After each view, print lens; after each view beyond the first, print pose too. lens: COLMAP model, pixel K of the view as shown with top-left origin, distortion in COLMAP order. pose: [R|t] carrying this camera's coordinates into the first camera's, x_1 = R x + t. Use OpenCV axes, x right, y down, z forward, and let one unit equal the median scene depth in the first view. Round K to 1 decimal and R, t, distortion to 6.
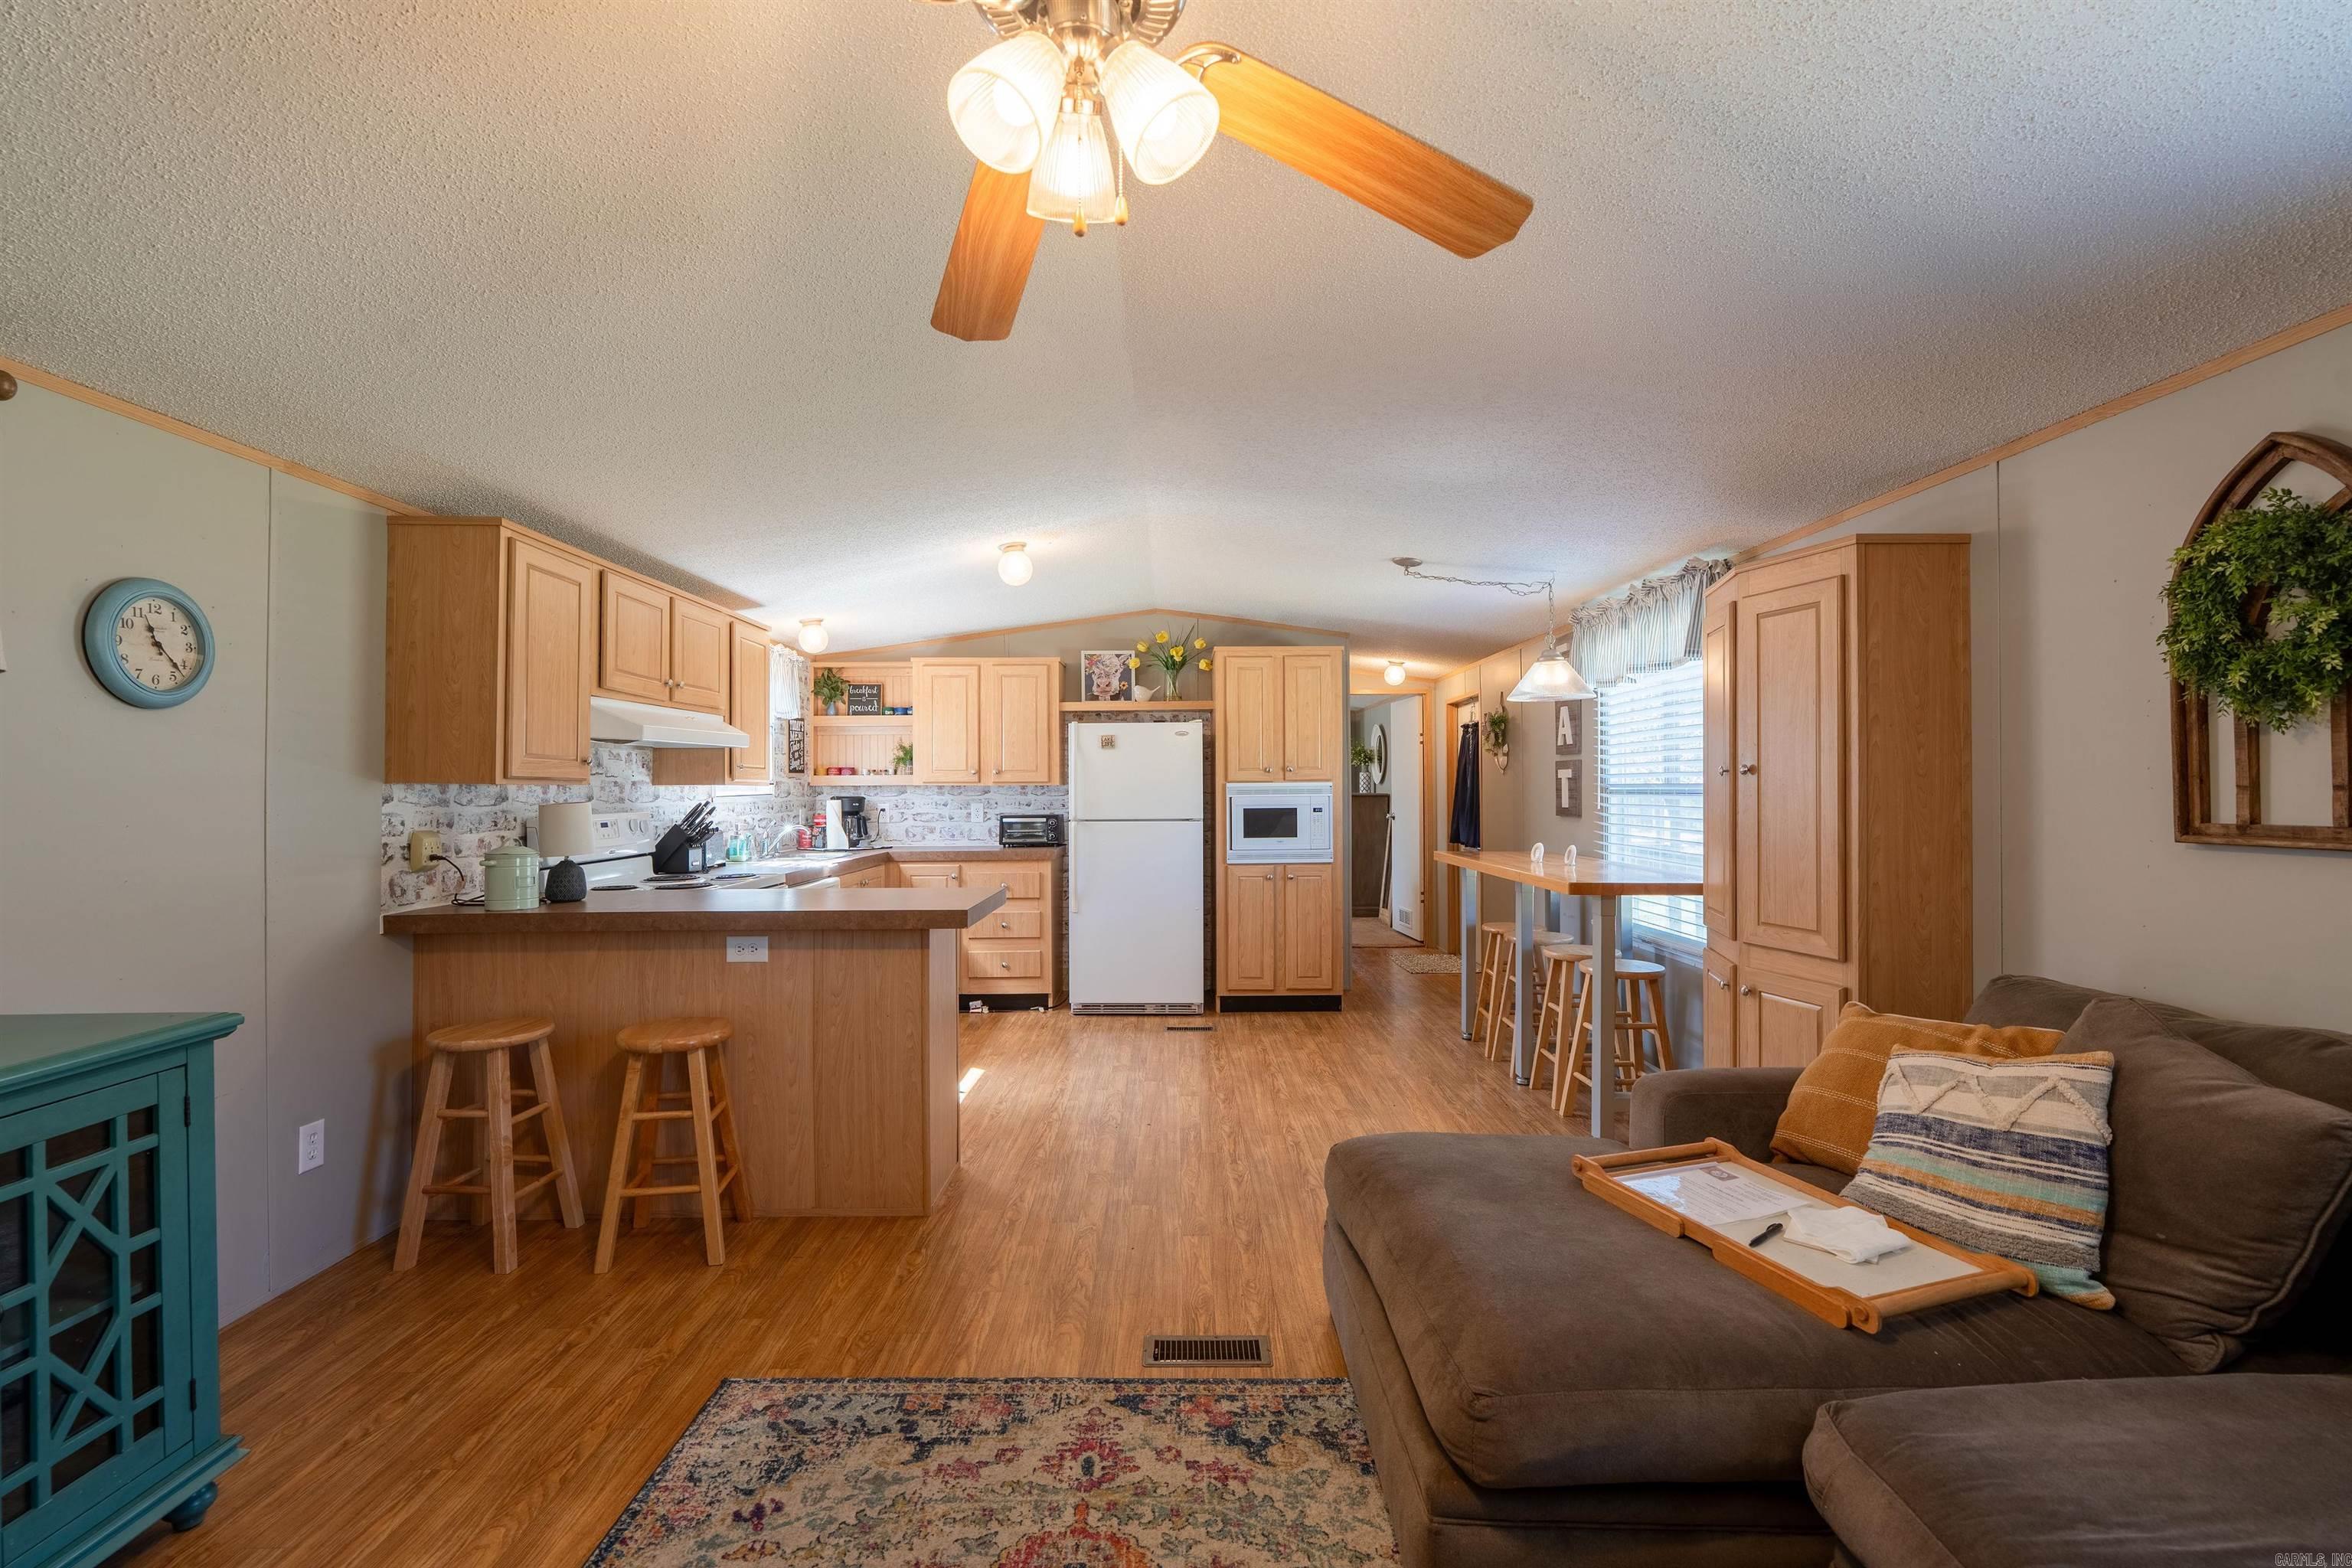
lens RADIAL K [[1051.0, 0, 1173.0], [0, 1051.0, 780.4], [0, 0, 1]] dist [-0.007456, 0.002610]
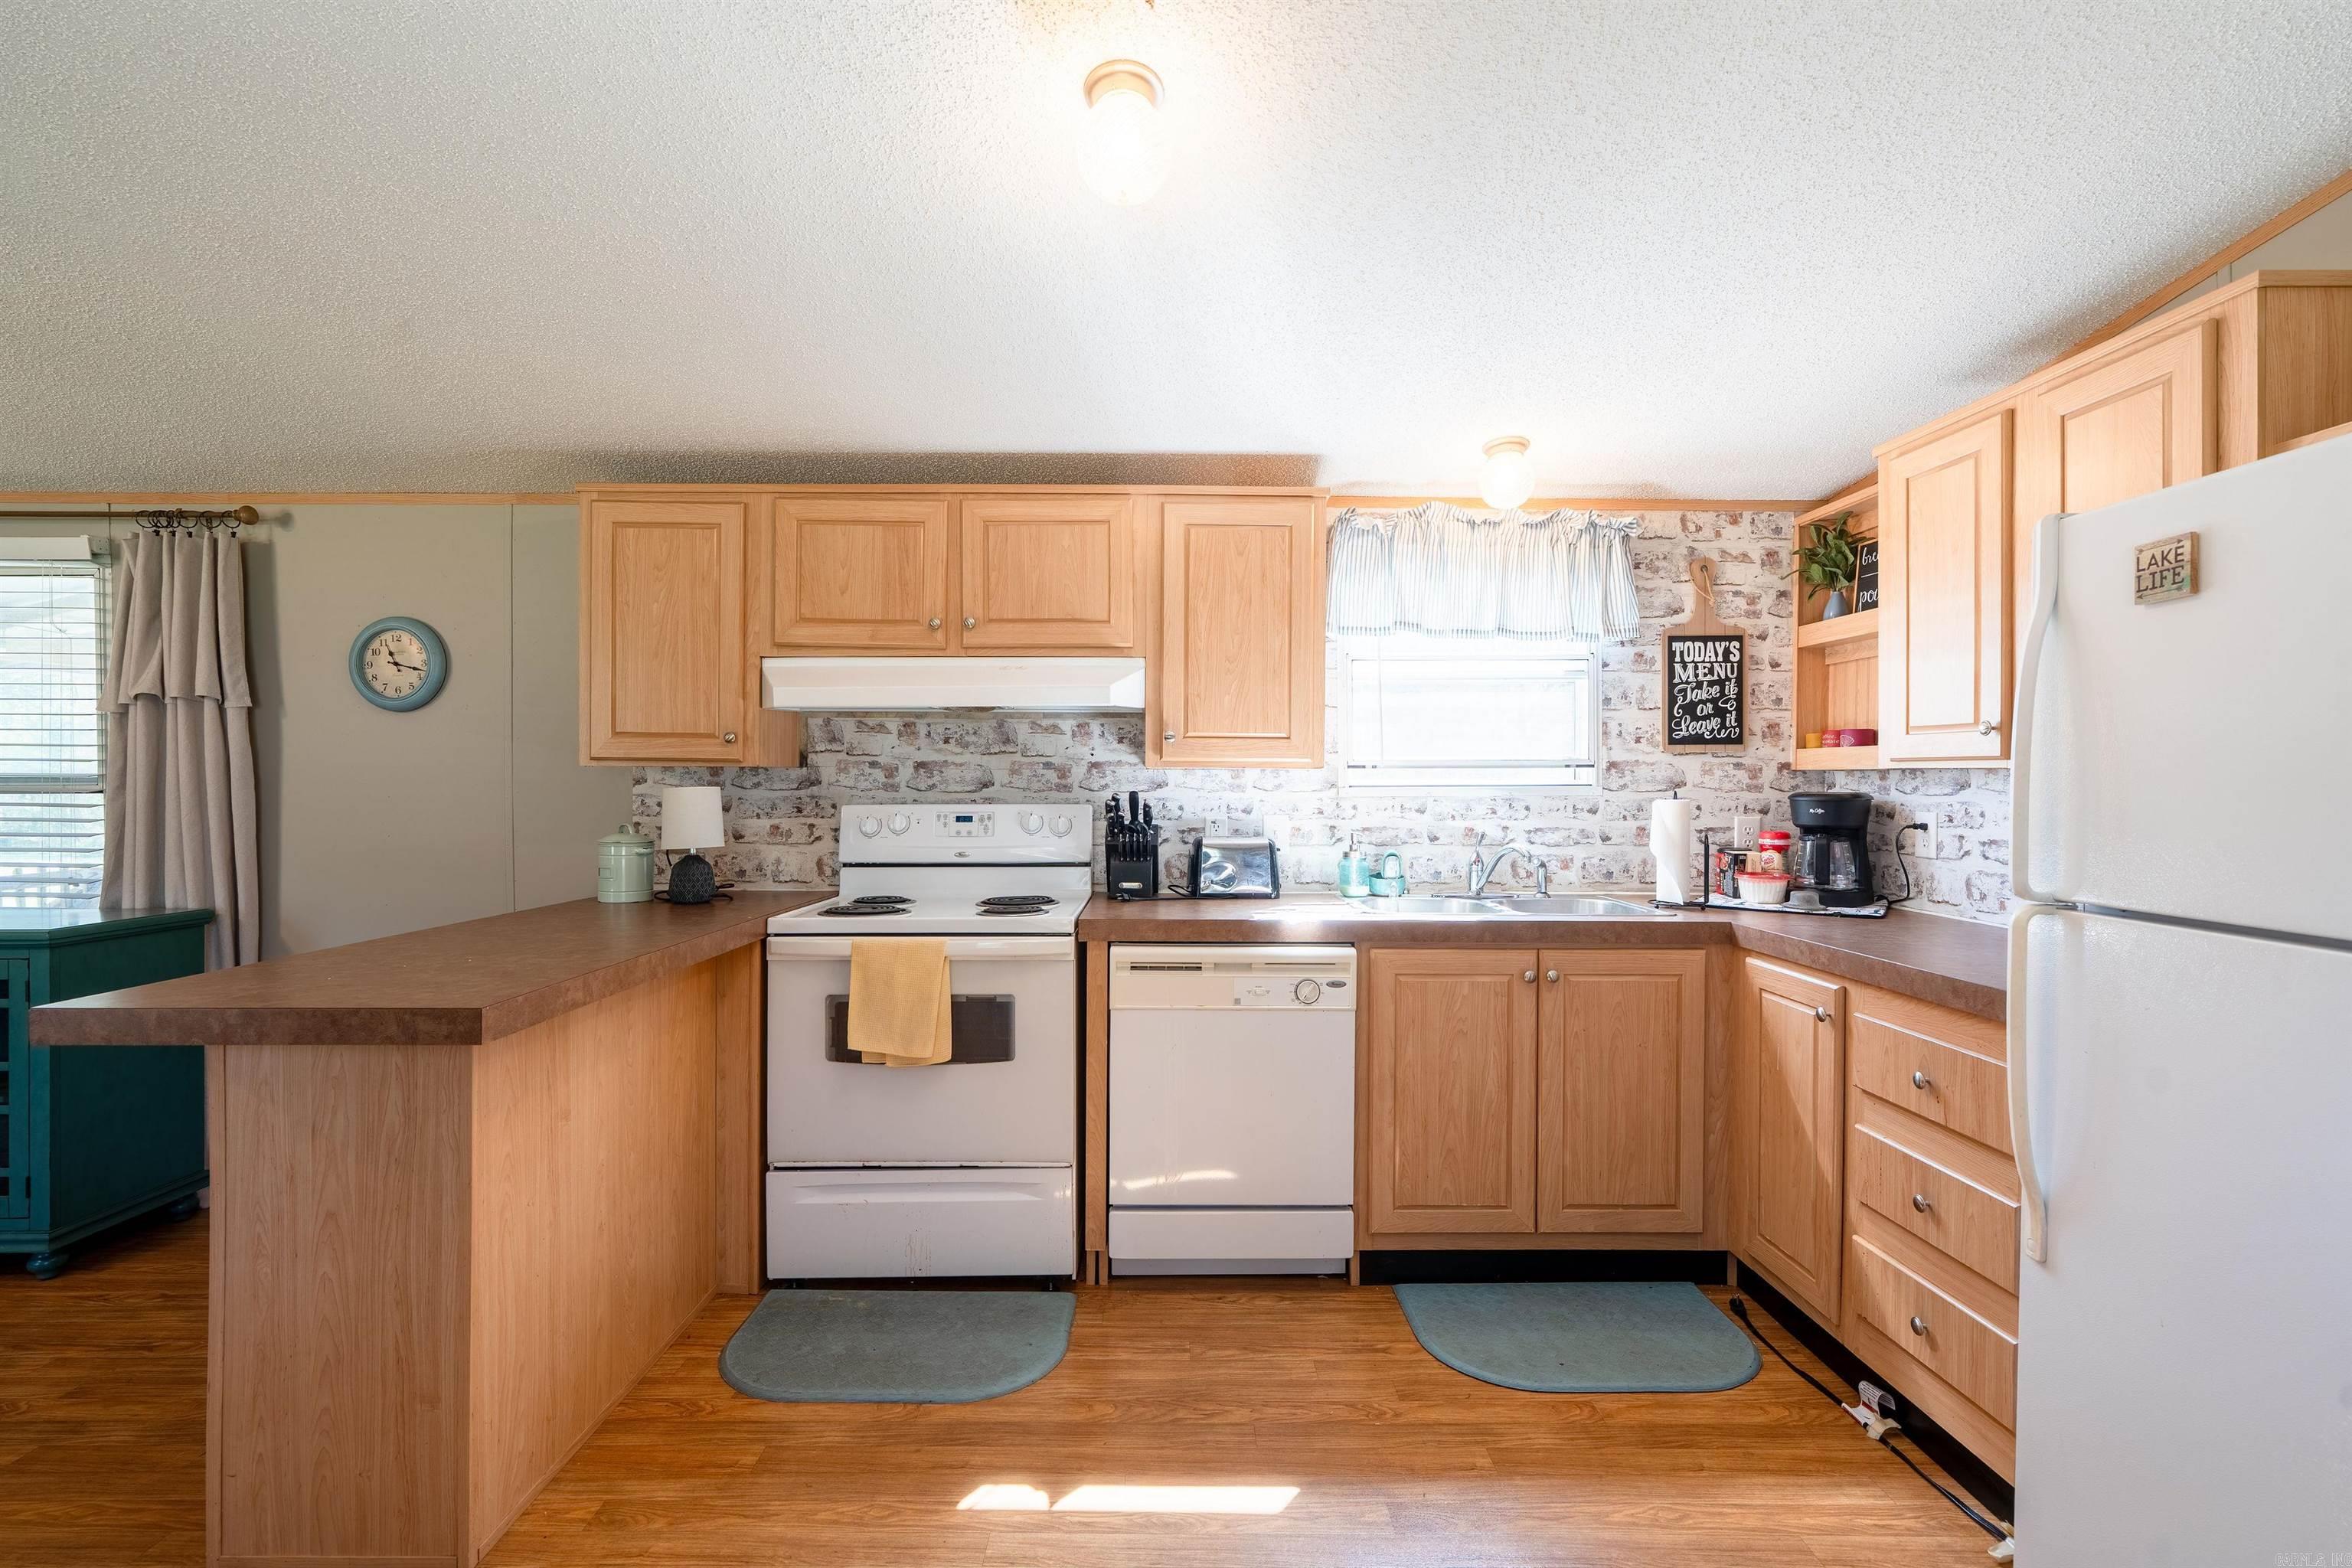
lens RADIAL K [[1051.0, 0, 1170.7], [0, 1051.0, 781.5], [0, 0, 1]] dist [-0.007456, 0.002610]
pose [[0.009069, 0.011240, -0.999896, 0.300972], [0.004128, 0.999928, 0.011277, 0.008795], [0.999950, -0.004230, 0.009022, 1.480152]]
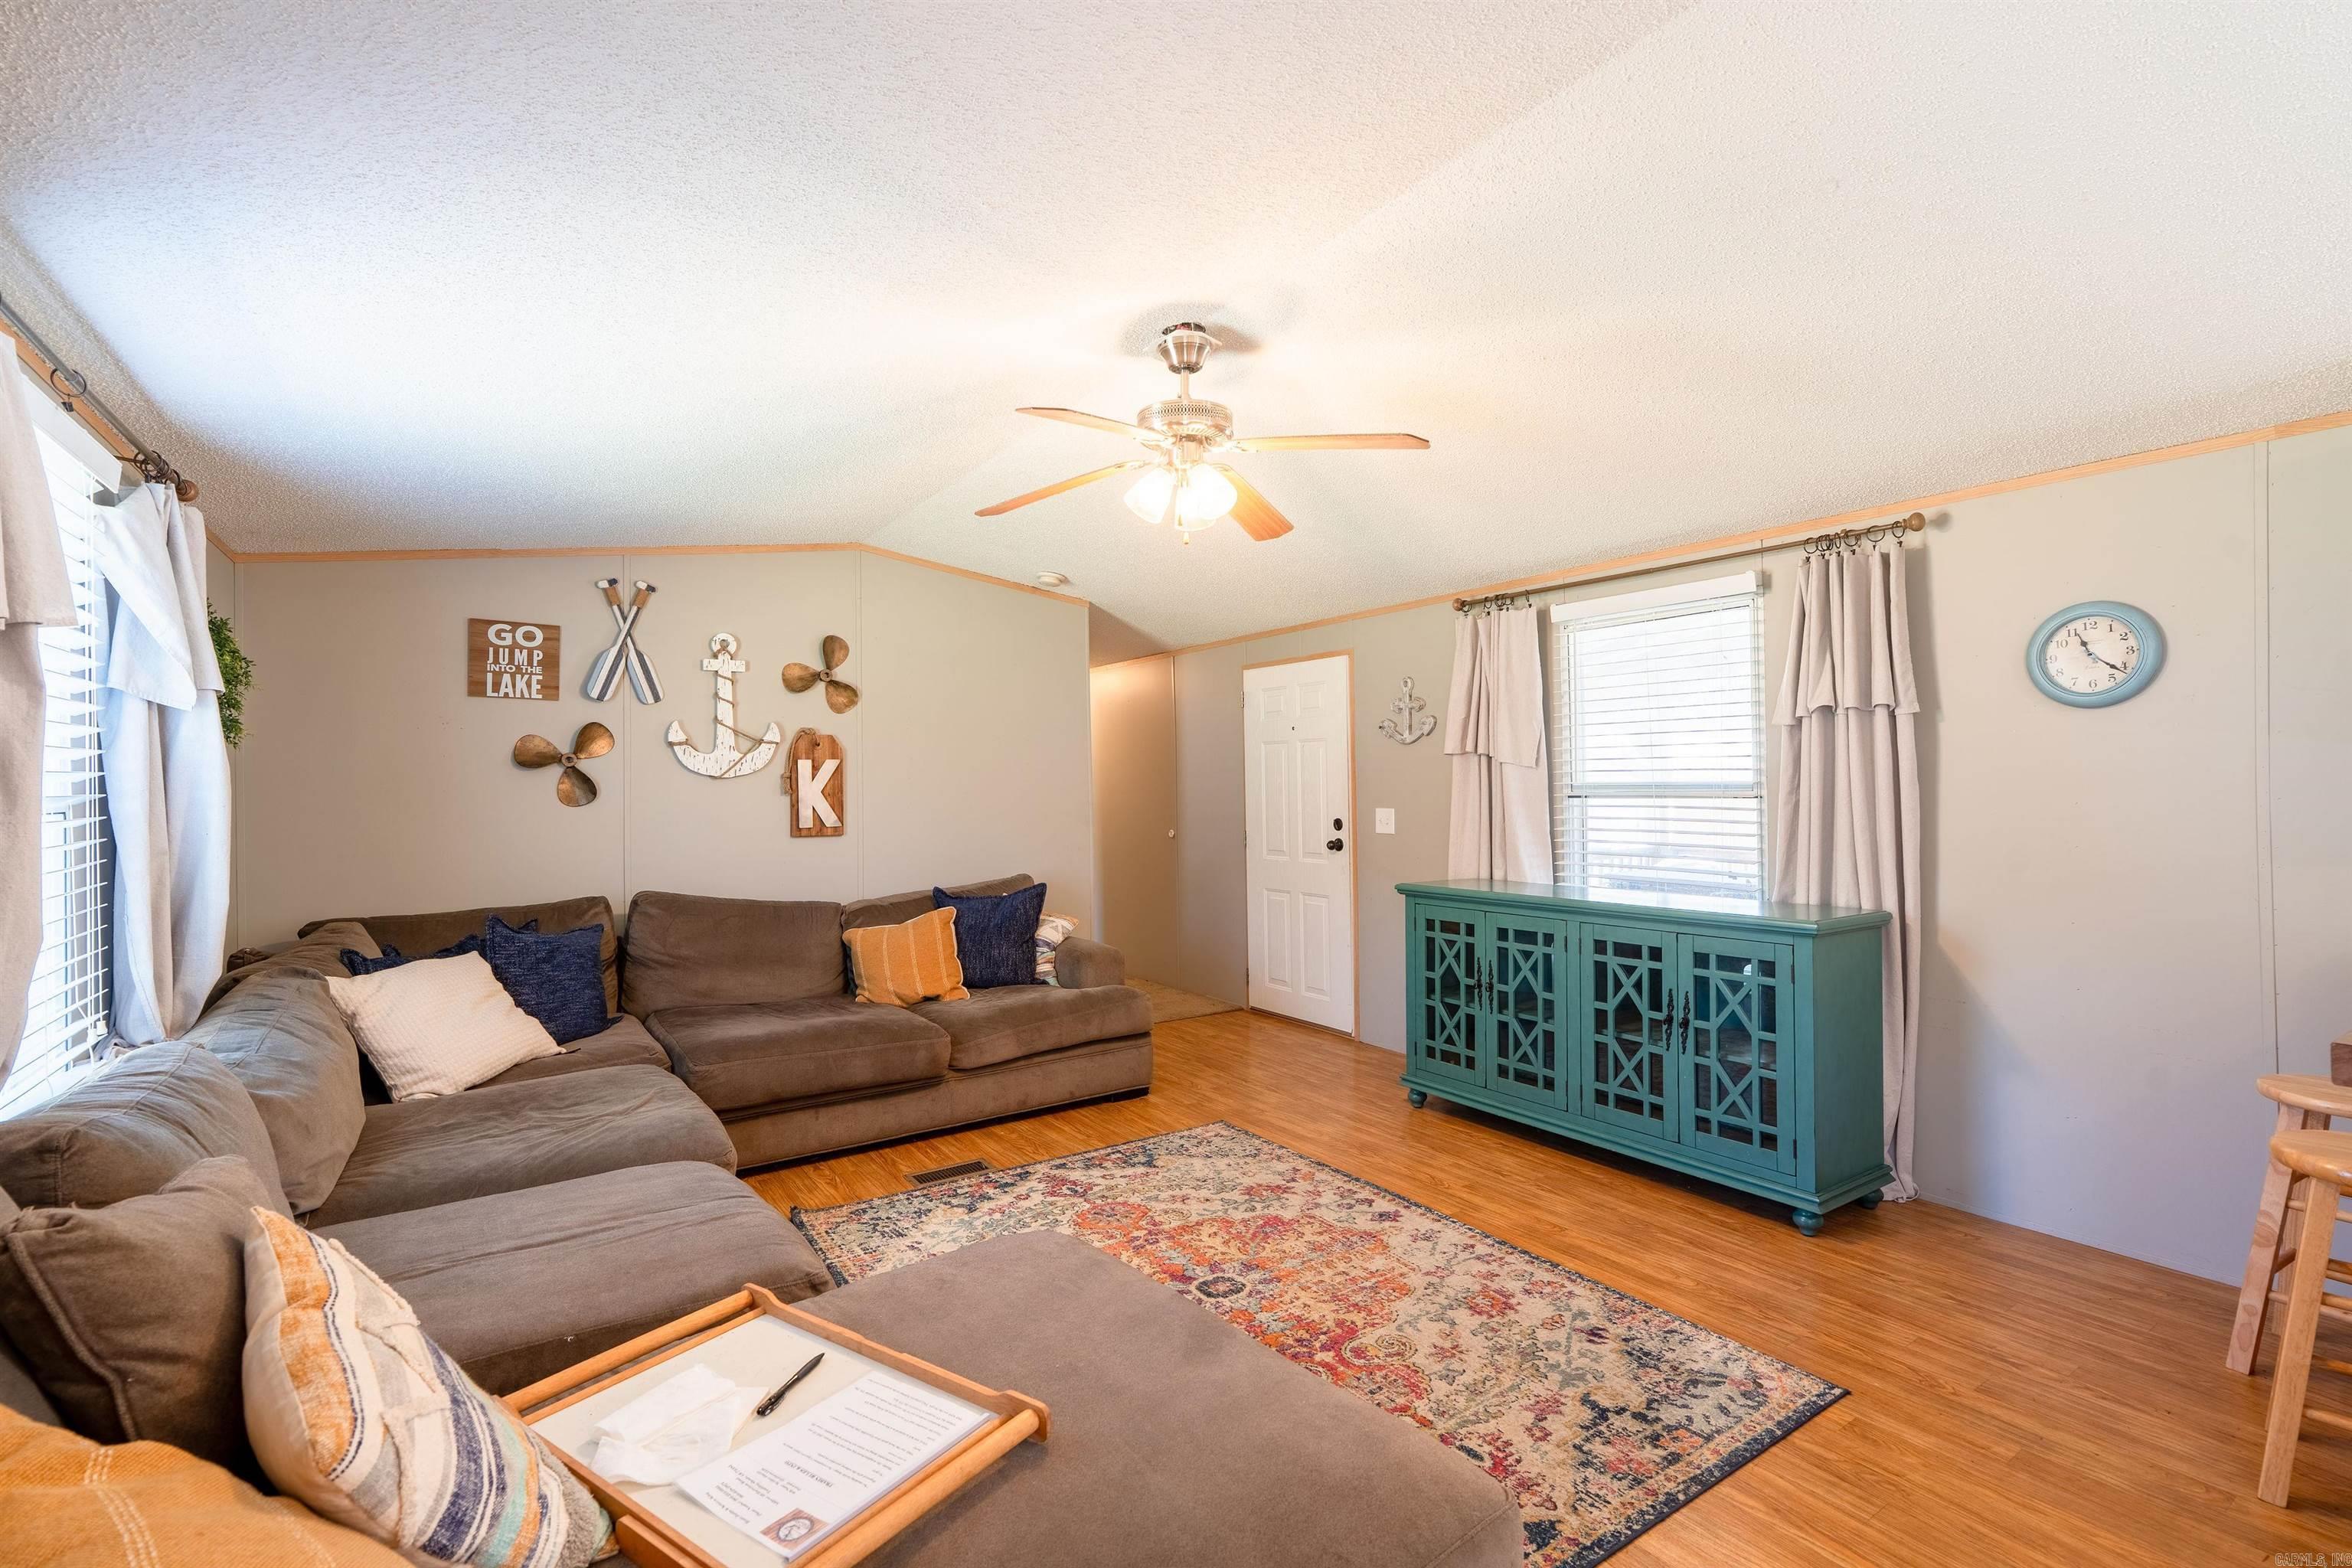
lens RADIAL K [[1051.0, 0, 1175.1], [0, 1051.0, 785.3], [0, 0, 1]] dist [-0.007456, 0.002610]
pose [[-0.830334, 0.012144, -0.557134, 0.442014], [0.016389, 0.999862, -0.002632, 0.005768], [0.557026, -0.011317, -0.830418, 1.049588]]
